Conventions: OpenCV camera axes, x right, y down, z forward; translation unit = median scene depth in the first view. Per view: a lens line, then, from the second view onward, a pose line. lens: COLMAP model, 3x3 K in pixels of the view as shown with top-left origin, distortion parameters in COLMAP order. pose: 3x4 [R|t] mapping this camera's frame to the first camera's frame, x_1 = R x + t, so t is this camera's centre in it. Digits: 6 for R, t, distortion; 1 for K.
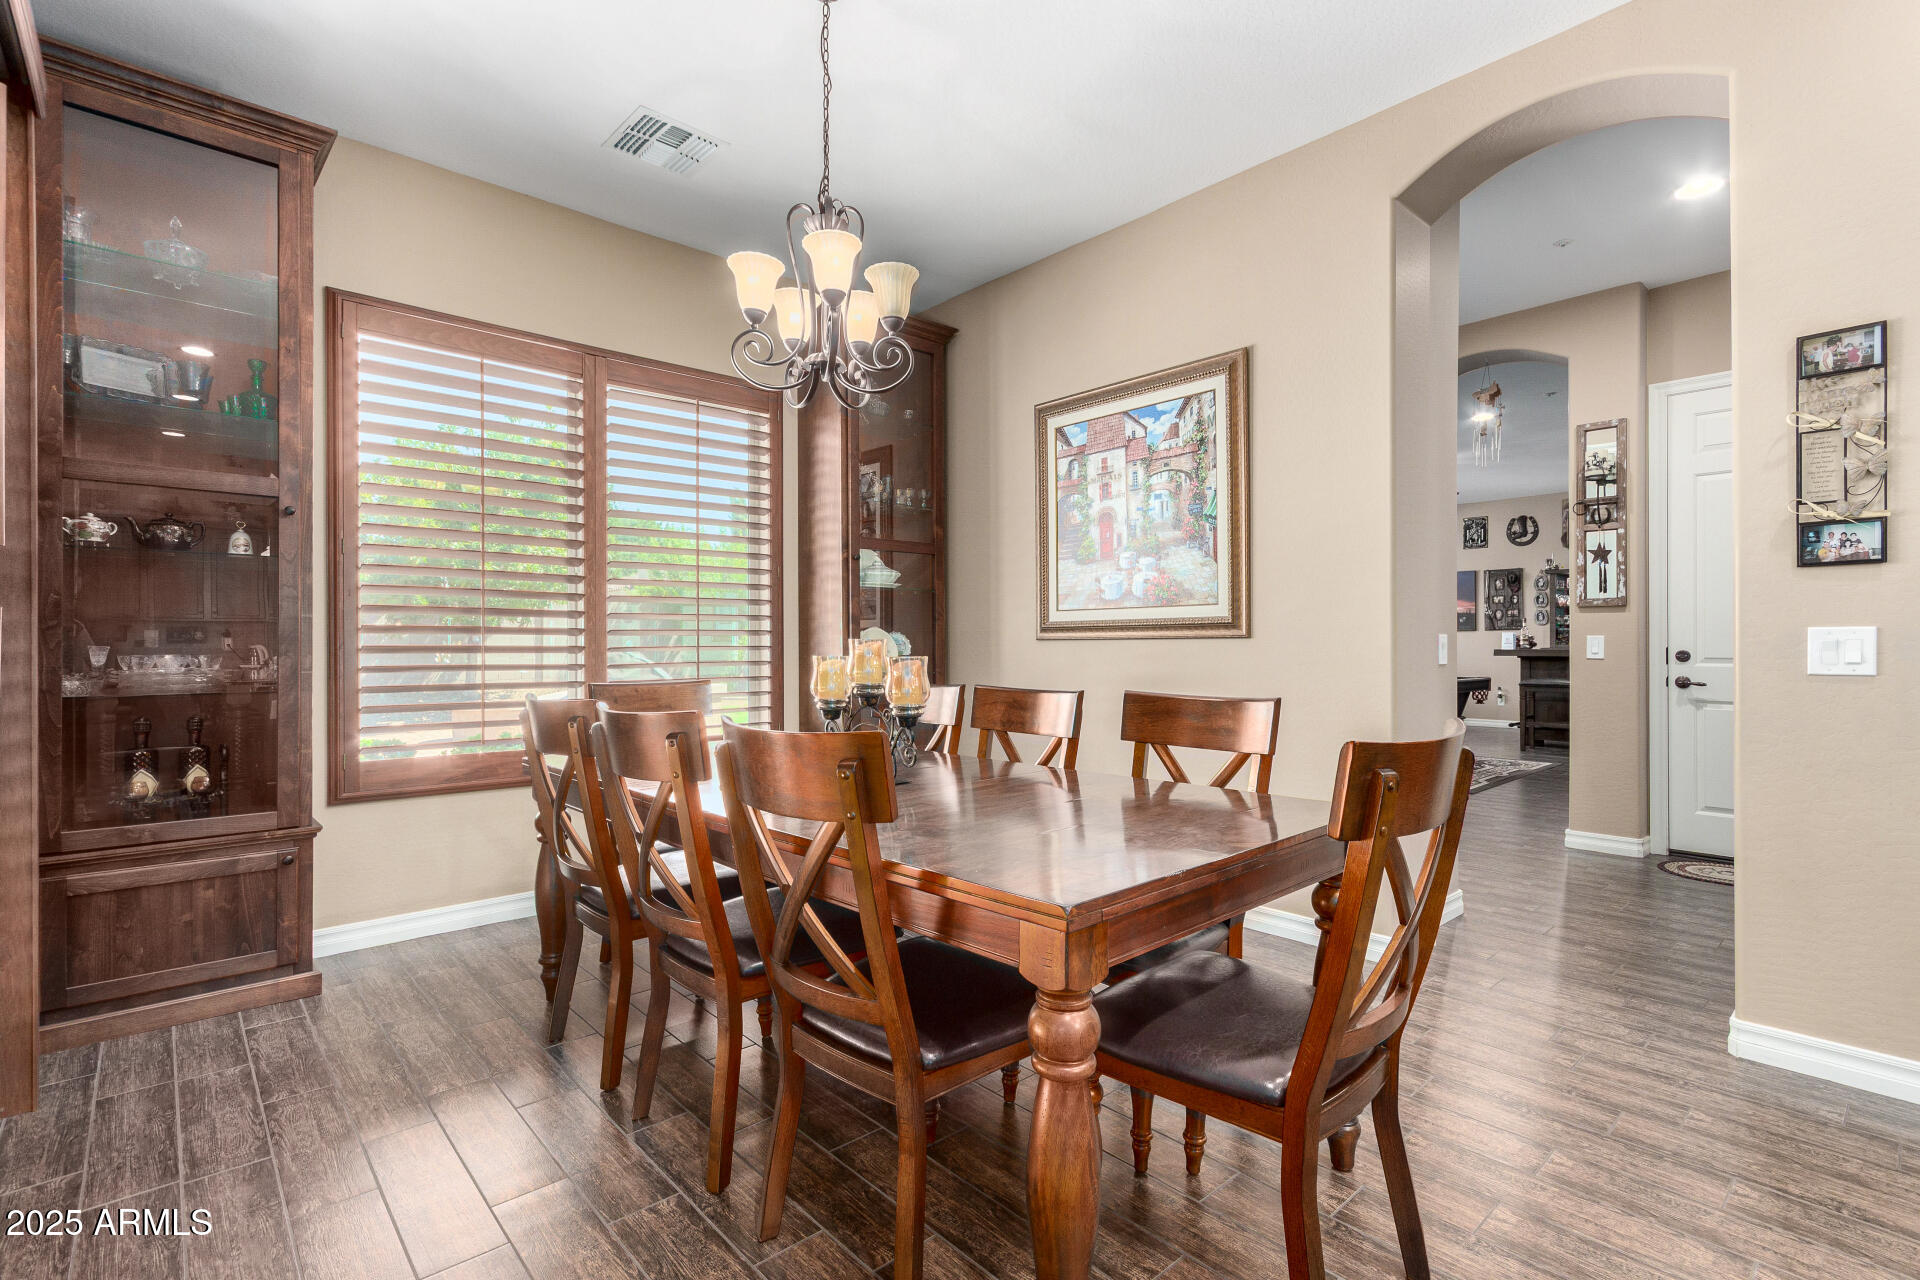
lens RADIAL K [[891.8, 0, 964.6], [0, 891.8, 639.2], [0, 0, 1]] dist [0.003564, 0.001859]
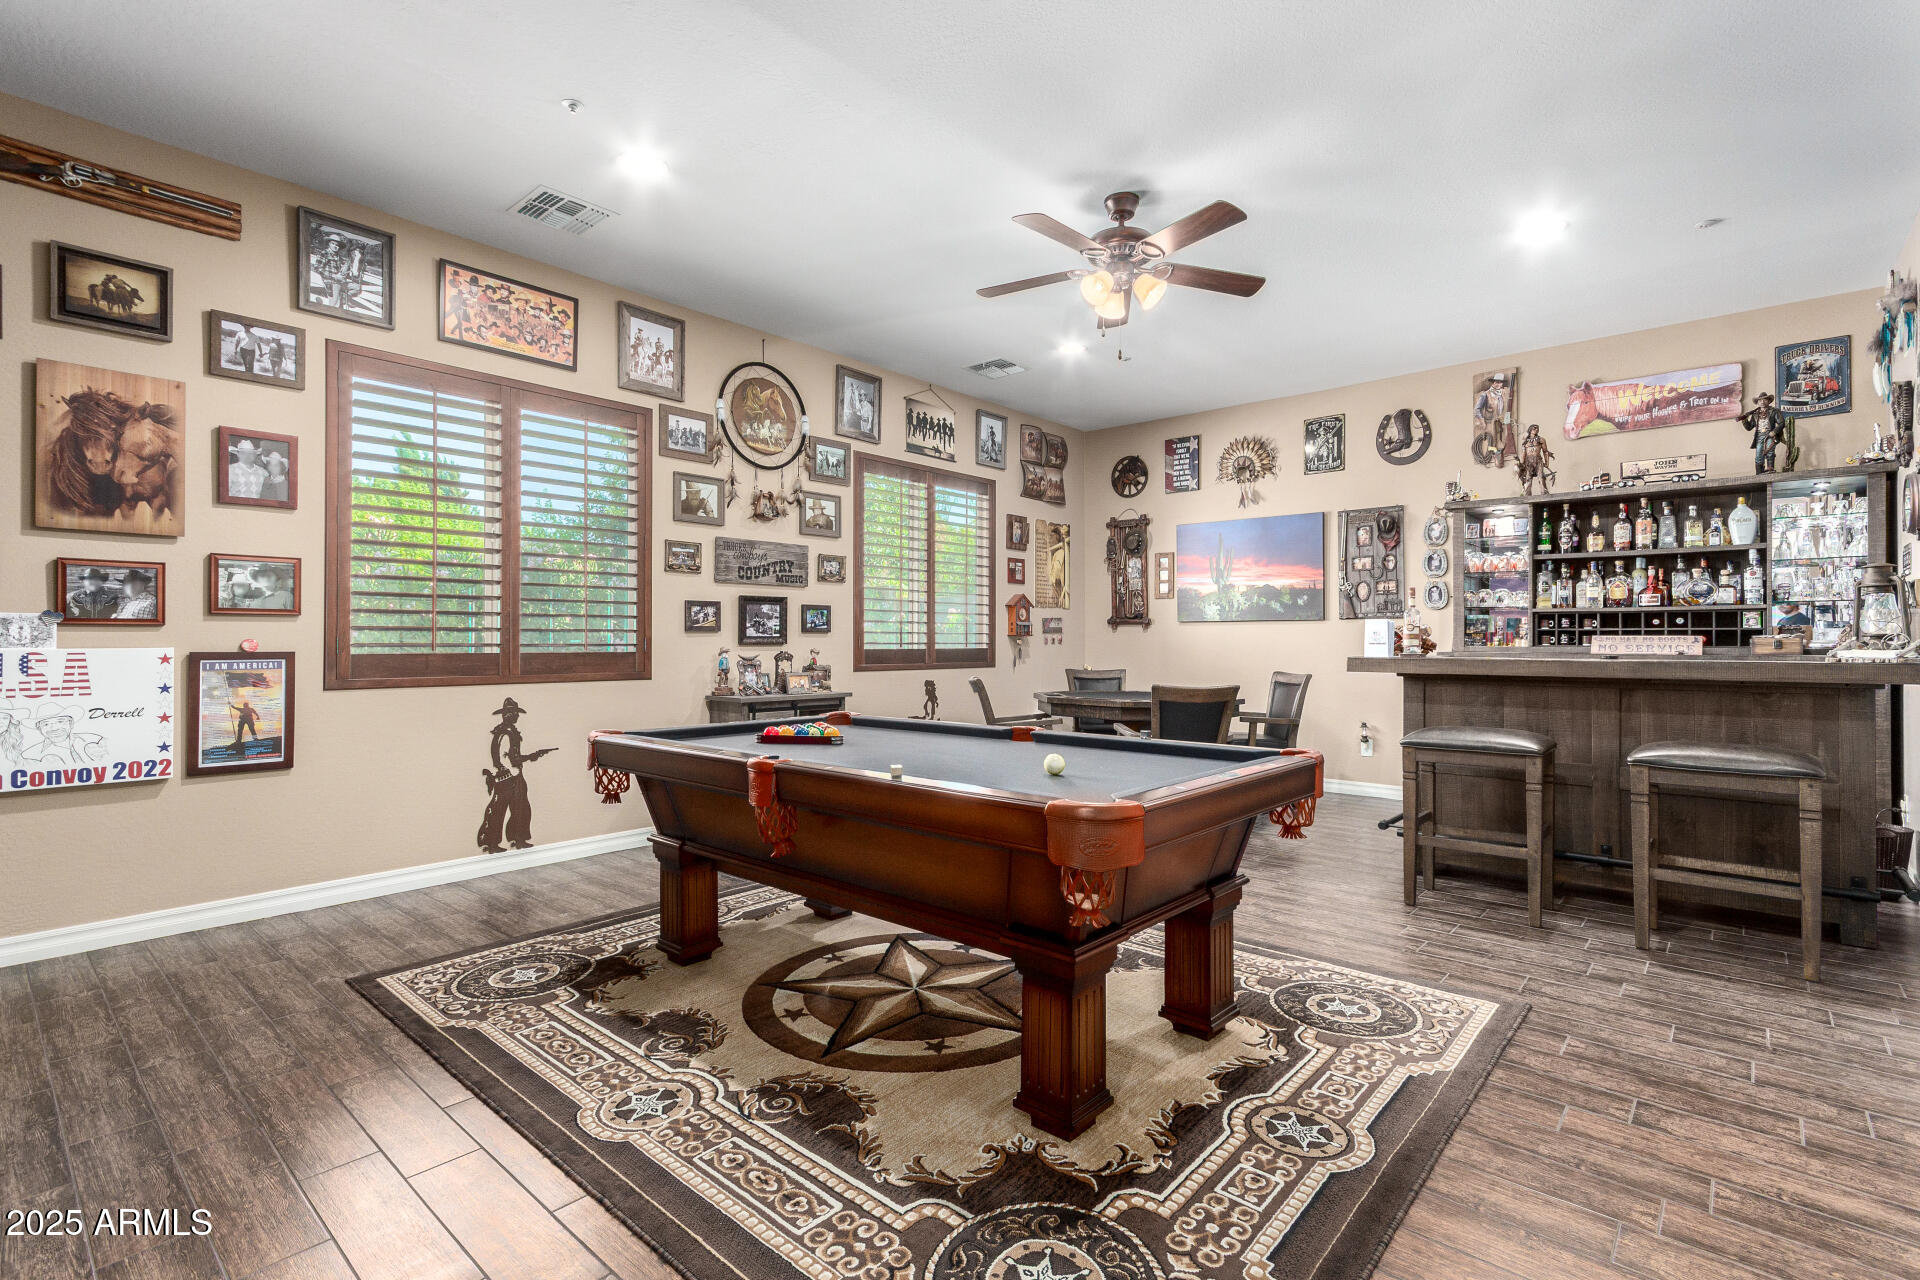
lens RADIAL K [[891.8, 0, 965.7], [0, 891.8, 633.0], [0, 0, 1]] dist [0.003564, 0.001859]
pose [[0.993931, 0.001791, 0.109992, 0.298954], [-0.001587, 0.999997, -0.001946, 0.000109], [-0.109995, 0.001759, 0.993931, 0.487841]]
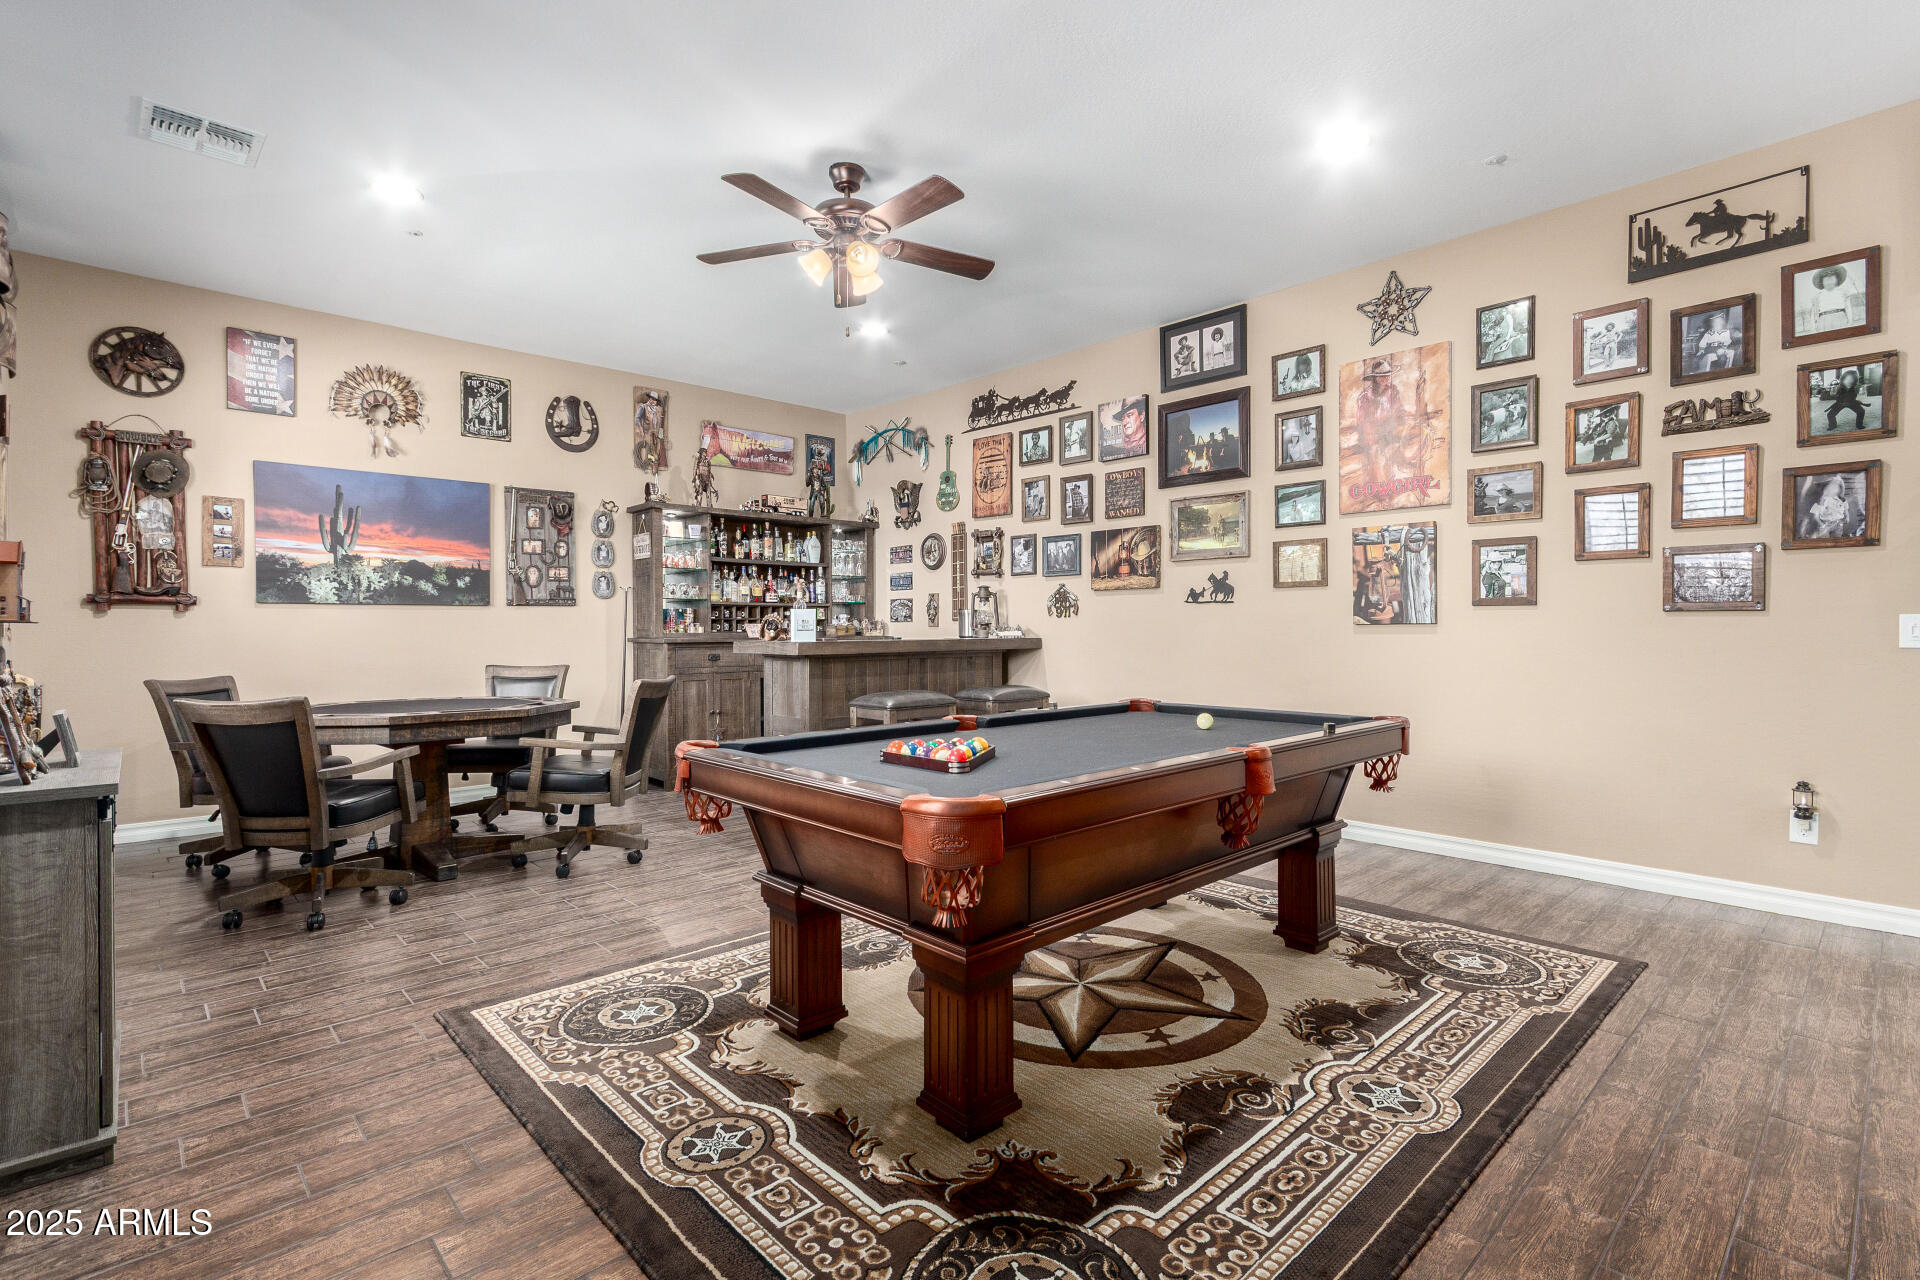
lens RADIAL K [[891.8, 0, 969.4], [0, 891.8, 640.9], [0, 0, 1]] dist [0.003564, 0.001859]
pose [[-0.018757, -0.018433, 0.999654, 0.072767], [-0.002303, 0.999828, 0.018393, 0.000508], [-0.999821, -0.001957, -0.018796, 0.769313]]
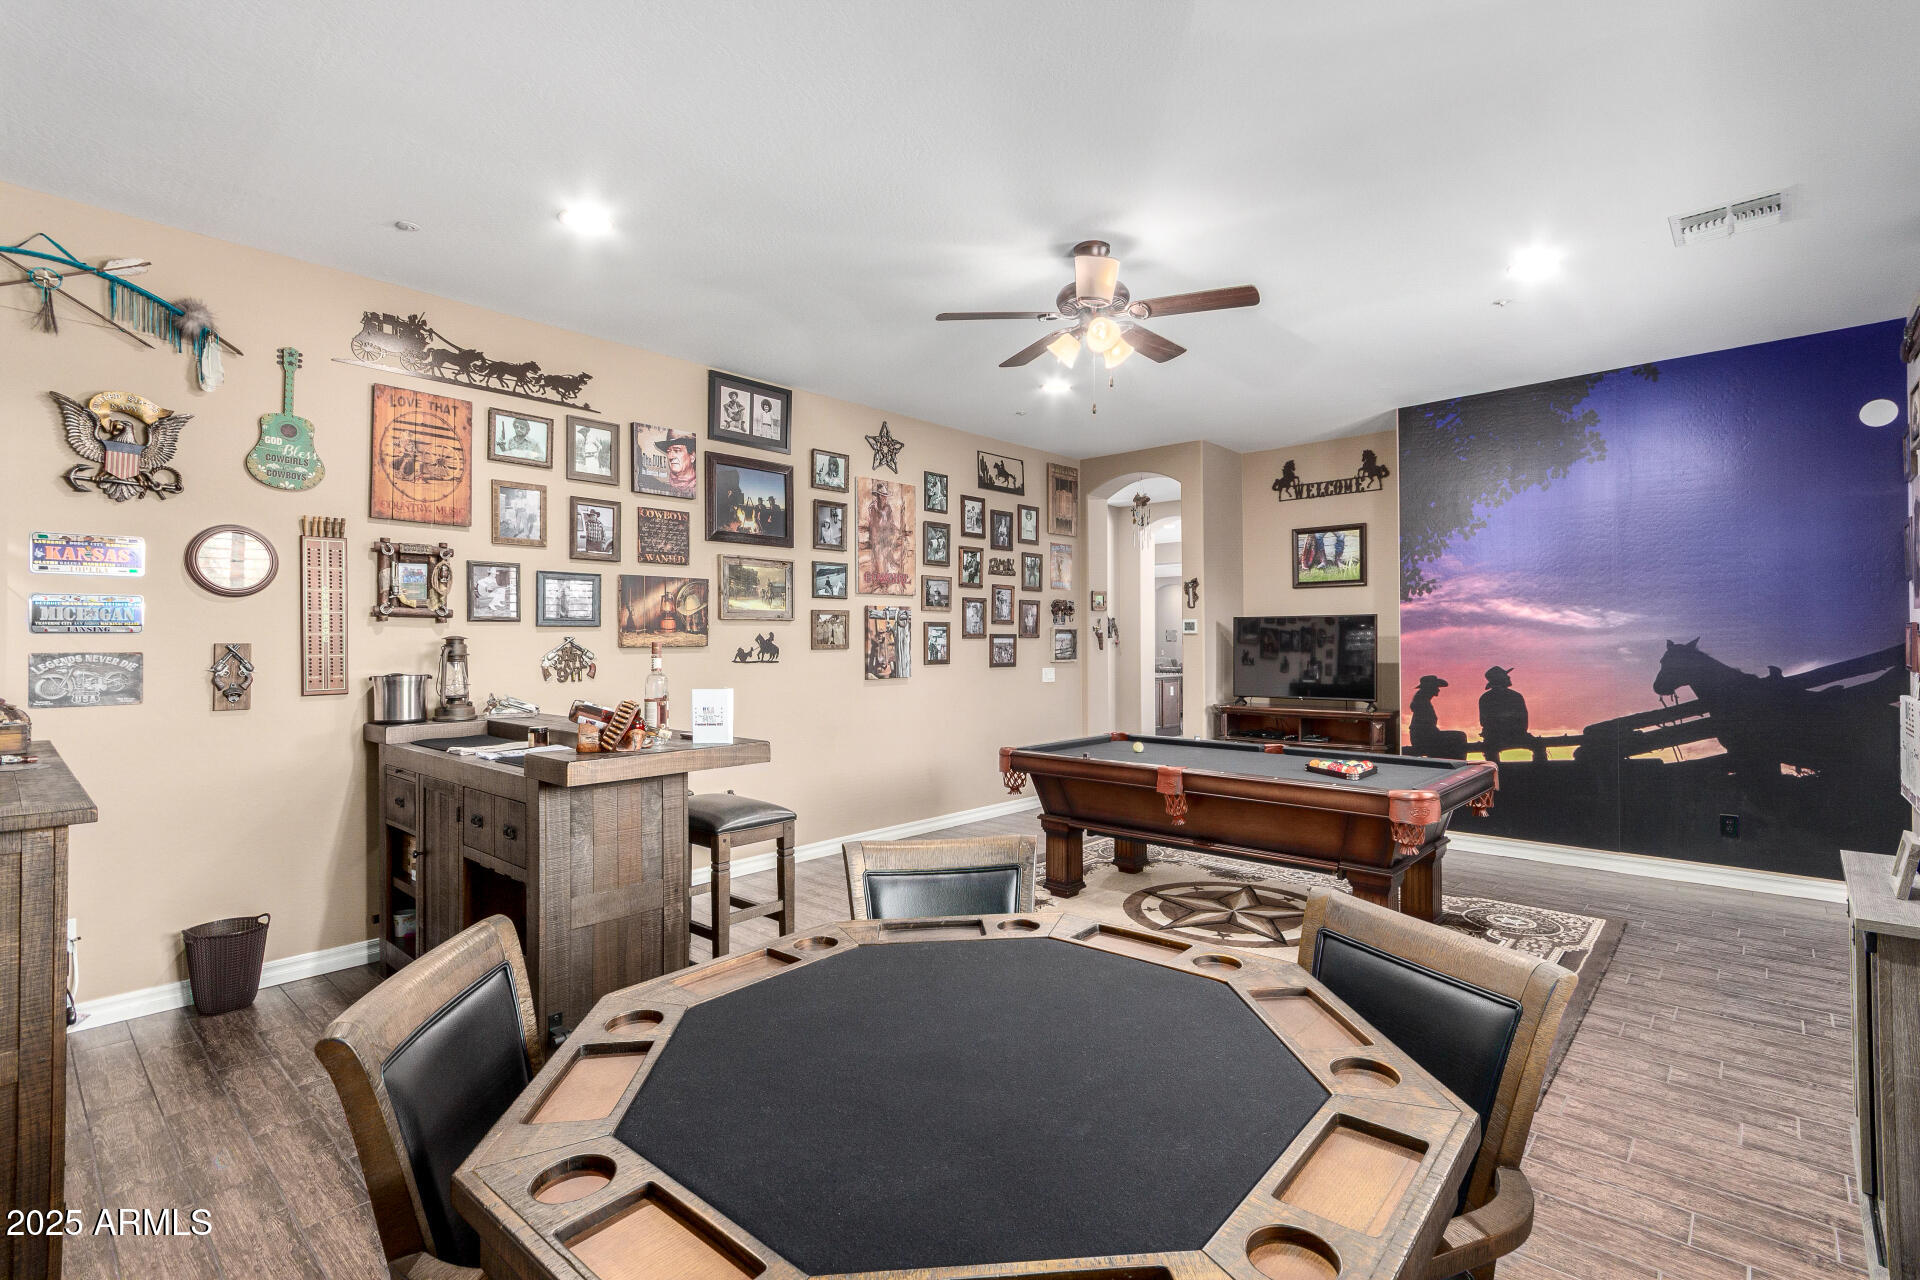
lens RADIAL K [[891.8, 0, 974.8], [0, 891.8, 629.8], [0, 0, 1]] dist [0.003564, 0.001859]
pose [[-0.994869, 0.003979, -0.101089, 0.464232], [0.006033, 0.999781, -0.020020, -0.018215], [0.100988, -0.020527, -0.994676, 1.114260]]
